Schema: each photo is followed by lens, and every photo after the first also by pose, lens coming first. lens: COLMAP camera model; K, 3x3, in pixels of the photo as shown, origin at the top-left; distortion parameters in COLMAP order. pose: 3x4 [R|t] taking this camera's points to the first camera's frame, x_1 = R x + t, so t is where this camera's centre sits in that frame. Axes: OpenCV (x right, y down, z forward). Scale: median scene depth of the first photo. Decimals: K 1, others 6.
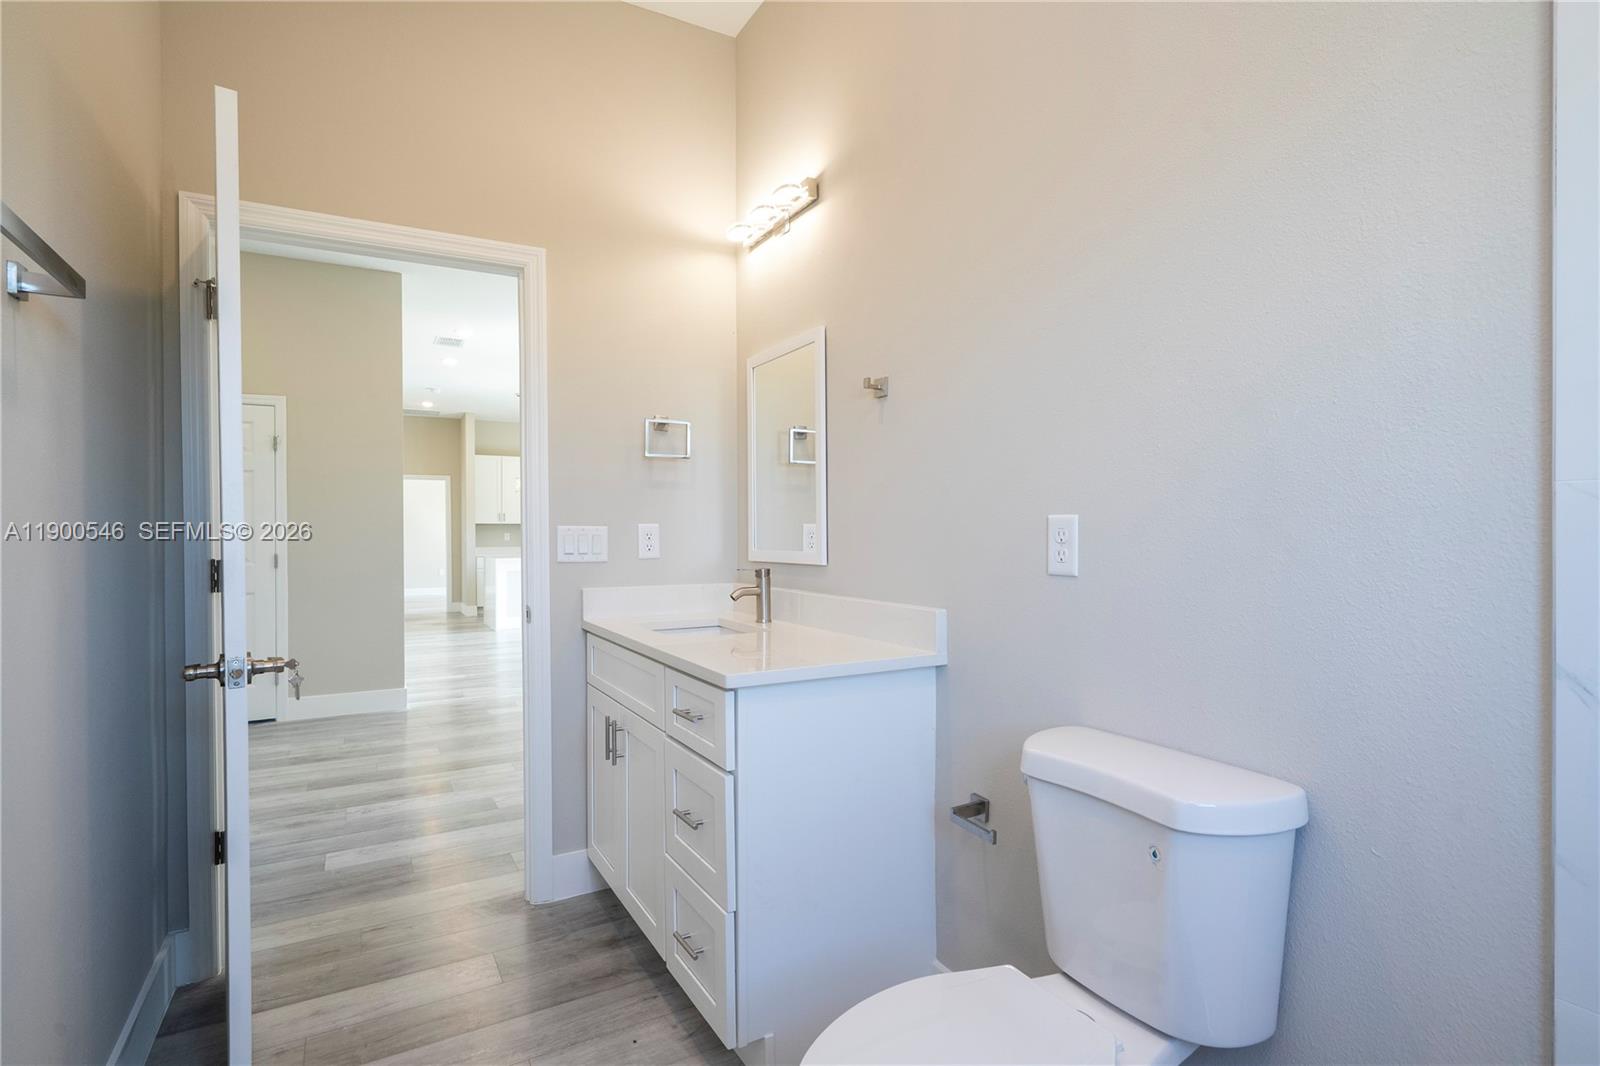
lens RADIAL K [[859.2, 0, 810.2], [0, 859.2, 536.5], [0, 0, 1]] dist [-0.003904, -0.001155]
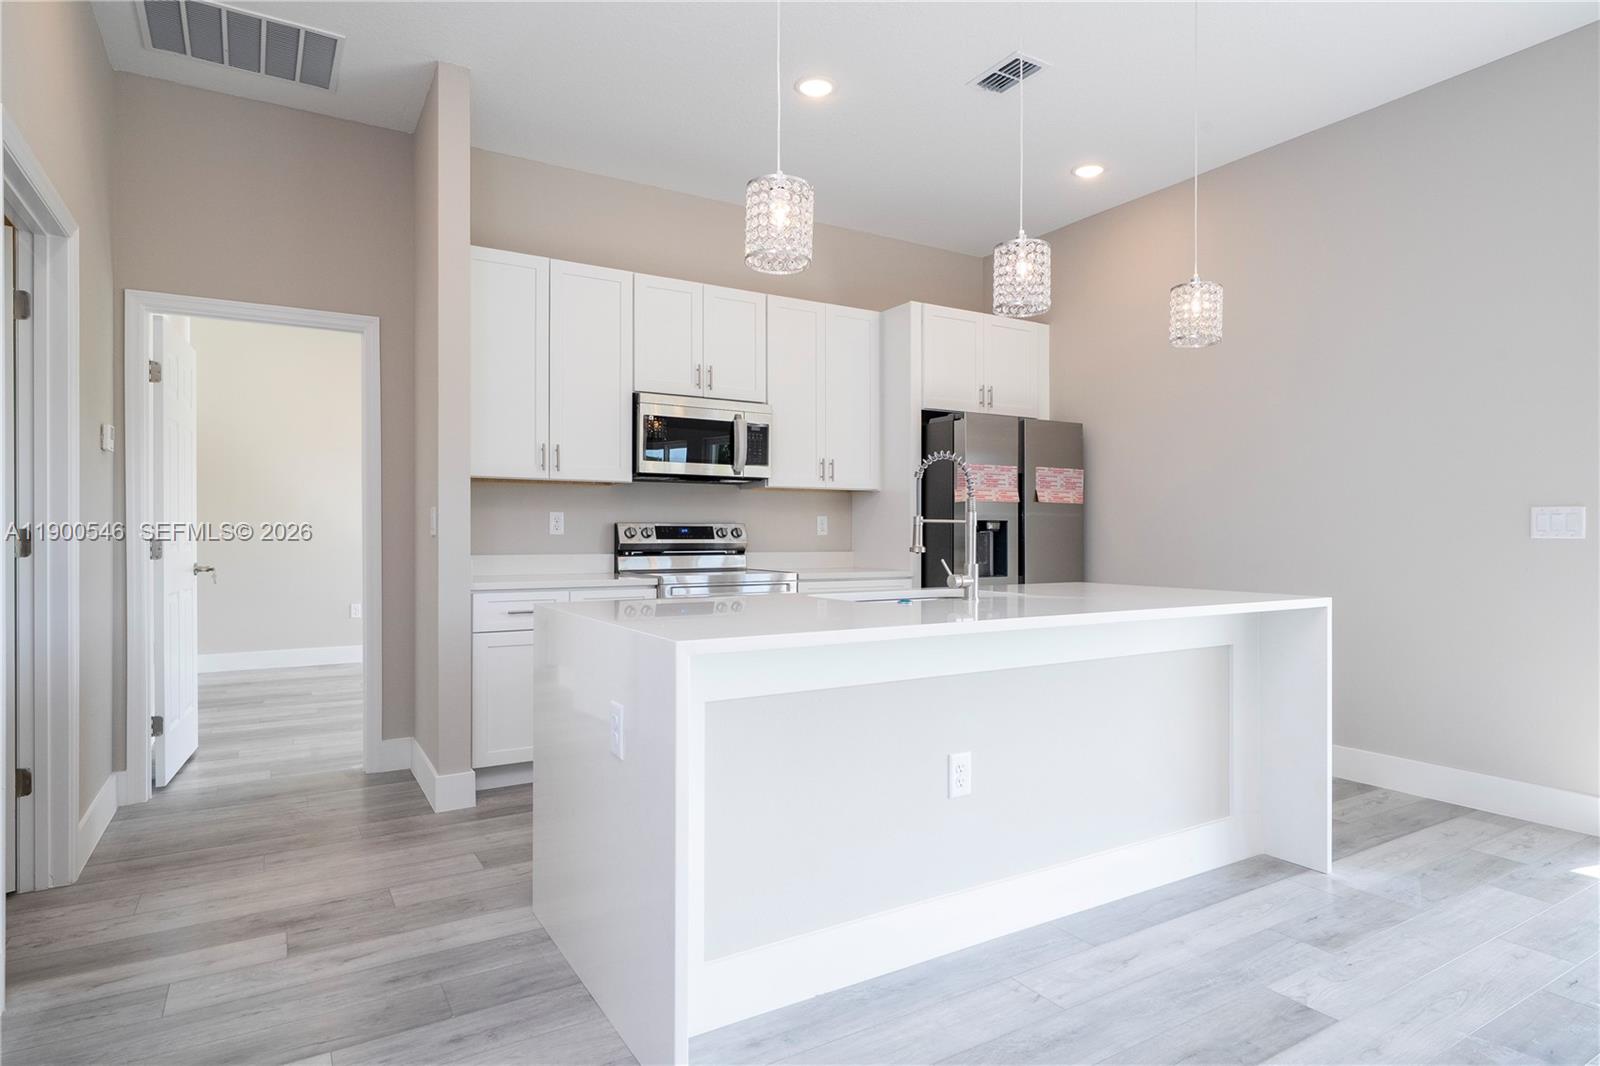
lens RADIAL K [[877.4, 0, 796.1], [0, 877.4, 532.7], [0, 0, 1]] dist [0.003634, 0.000357]
pose [[0.998381, 0.002334, 0.056835, -0.299954], [-0.001970, 0.999977, -0.006470, 0.006287], [-0.056849, 0.006348, 0.998363, 0.707304]]
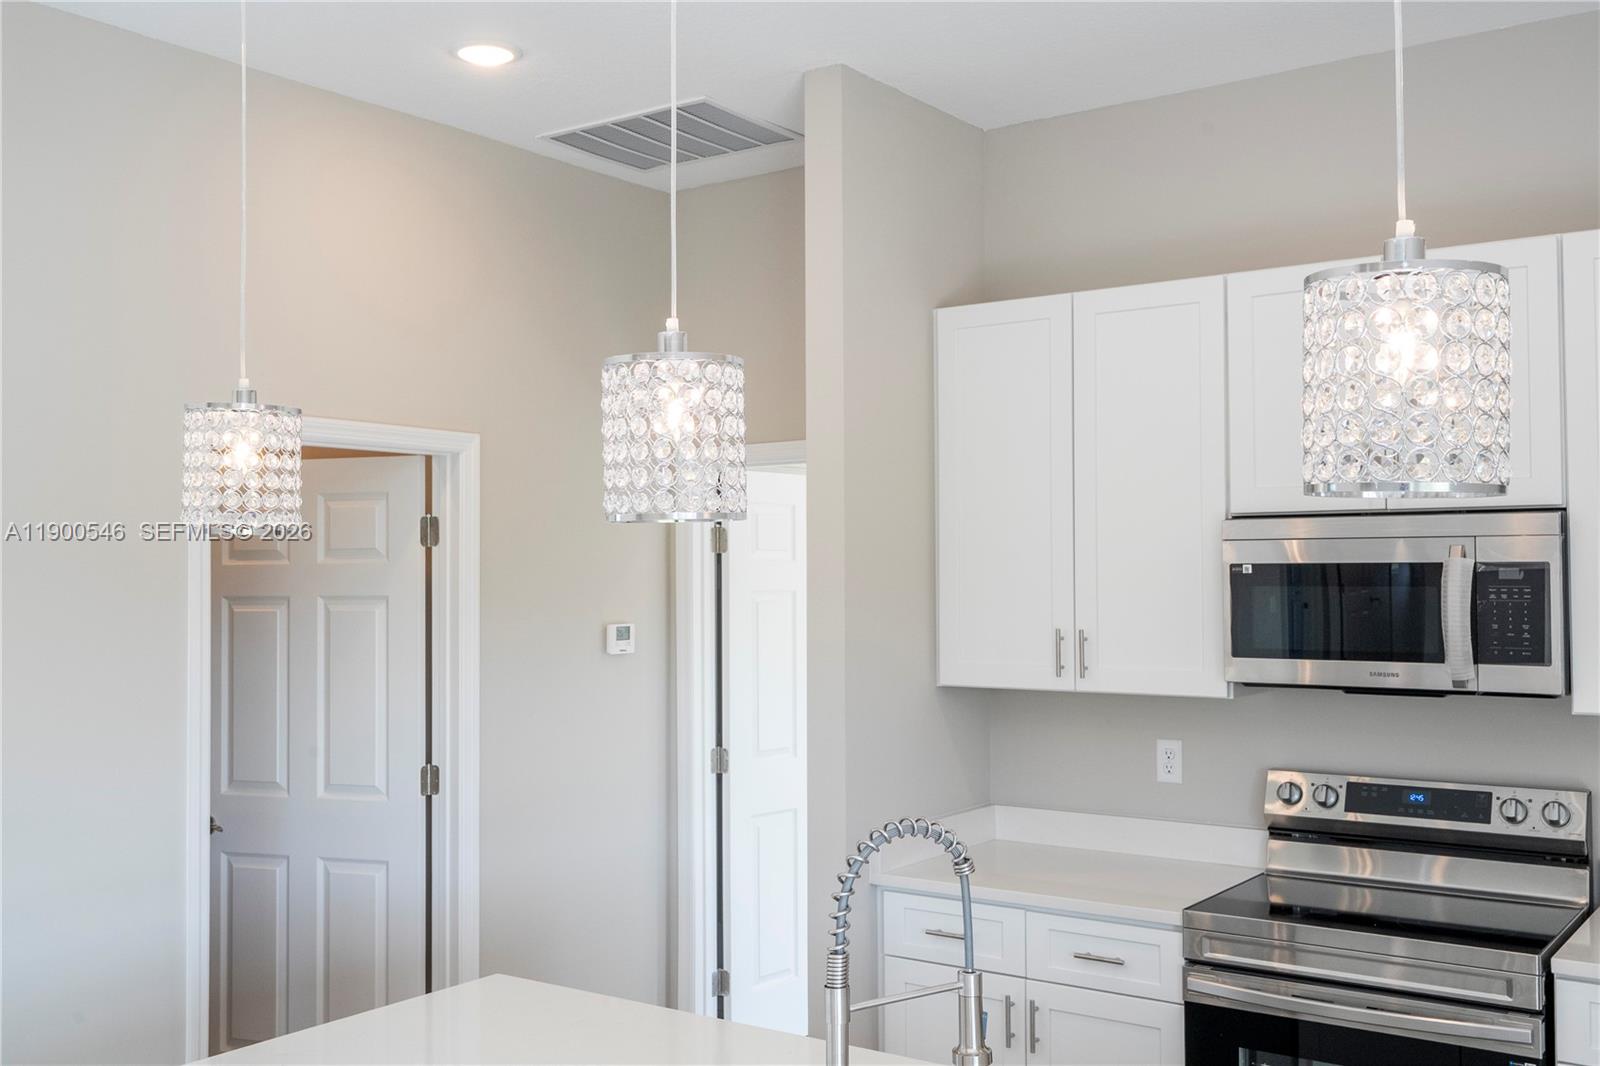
lens RADIAL K [[1557.7, 0, 796.4], [0, 1557.7, 537.5], [0, 0, 1]] dist [0.010187, 0.000000]
pose [[0.440935, -0.024415, -0.897207, -0.110330], [0.002635, 0.999661, -0.025907, -0.039042], [0.897535, 0.009059, 0.440850, 0.845830]]
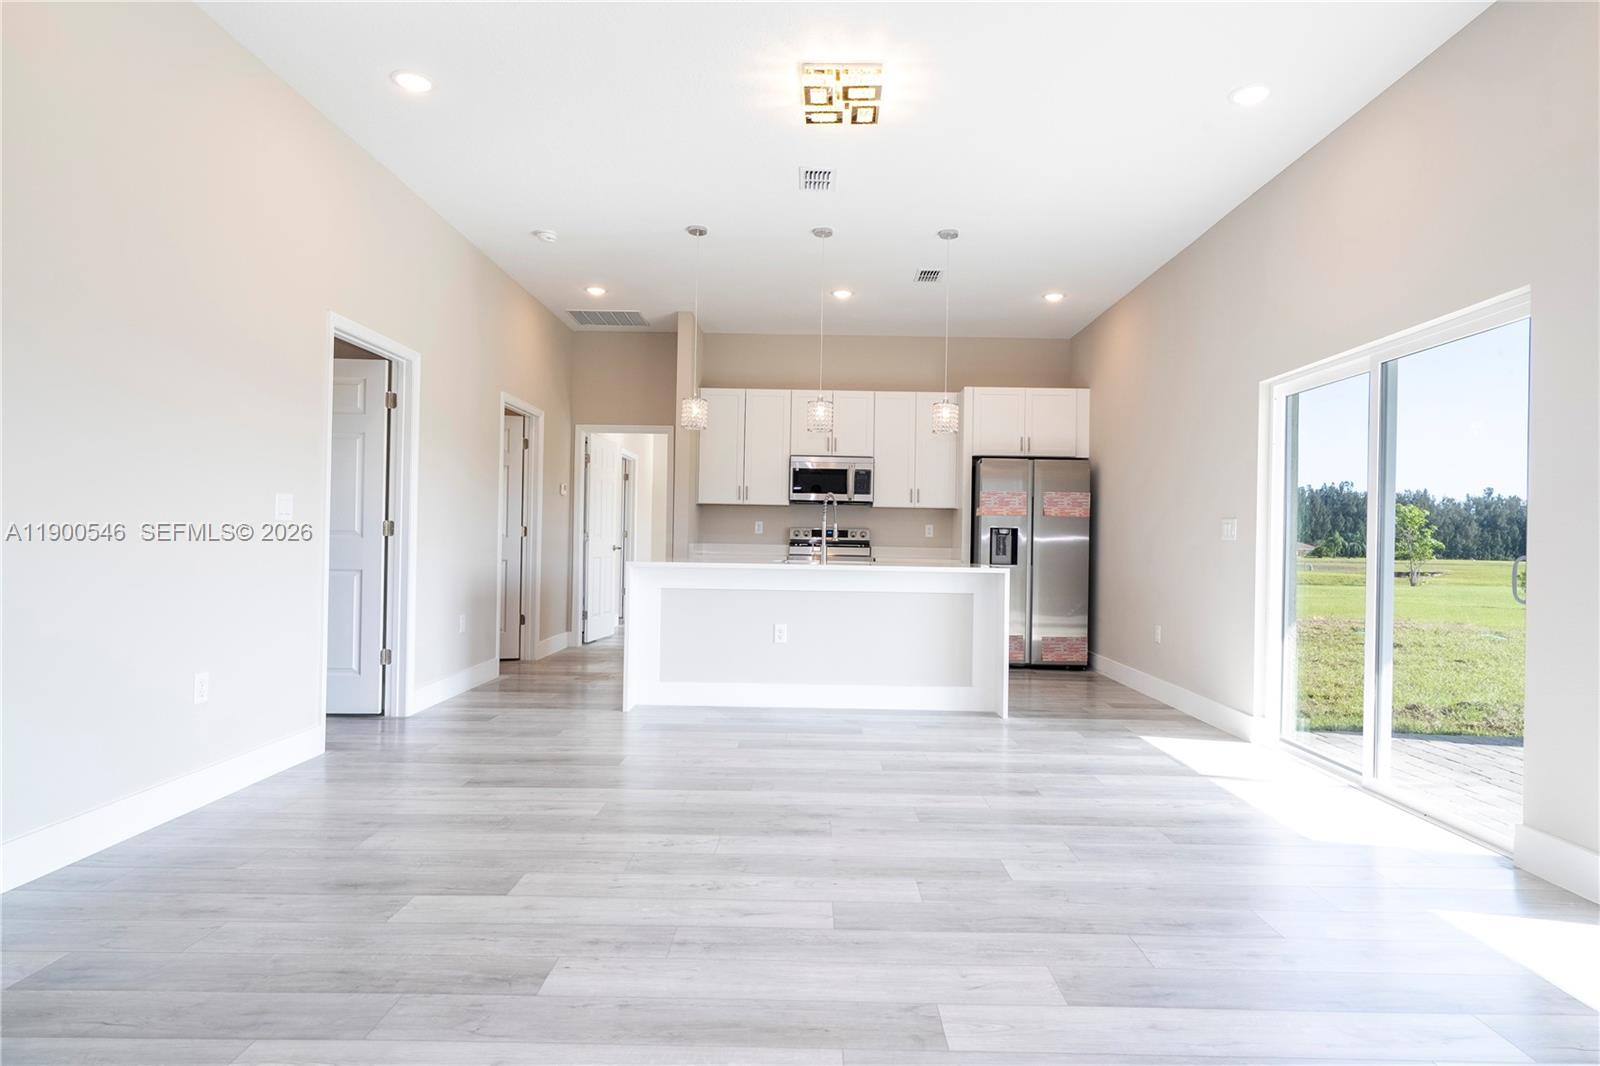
lens RADIAL K [[853.7, 0, 806.4], [0, 853.7, 532.1], [0, 0, 1]] dist [0.000419, 0.001053]
pose [[0.878185, 0.013242, -0.478138, -0.042105], [-0.022018, 0.999676, -0.012754, 0.011251], [0.477815, 0.021728, 0.878192, 0.525751]]
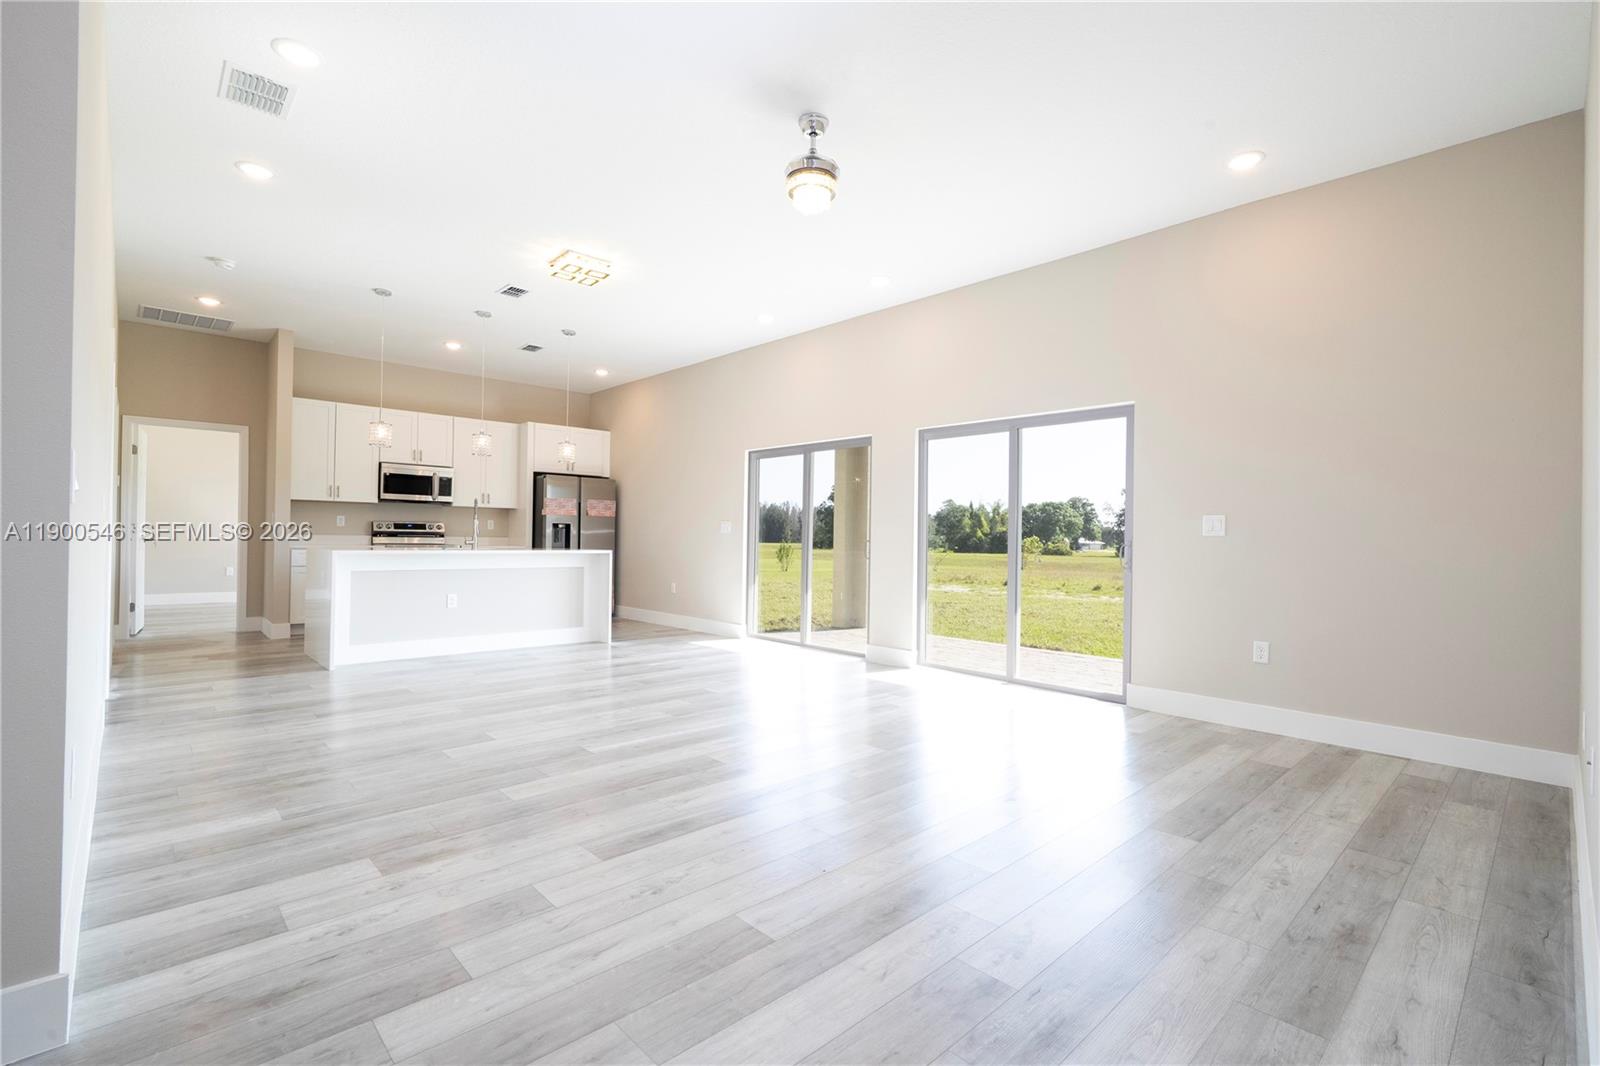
lens RADIAL K [[721.8, 0, 806.2], [0, 721.8, 531.1], [0, 0, 1]] dist [-0.003780, 0.001204]
pose [[0.964729, 0.018912, 0.262564, -0.150913], [-0.015494, 0.999766, -0.015080, 0.012450], [-0.262788, 0.010480, 0.964797, 0.357056]]
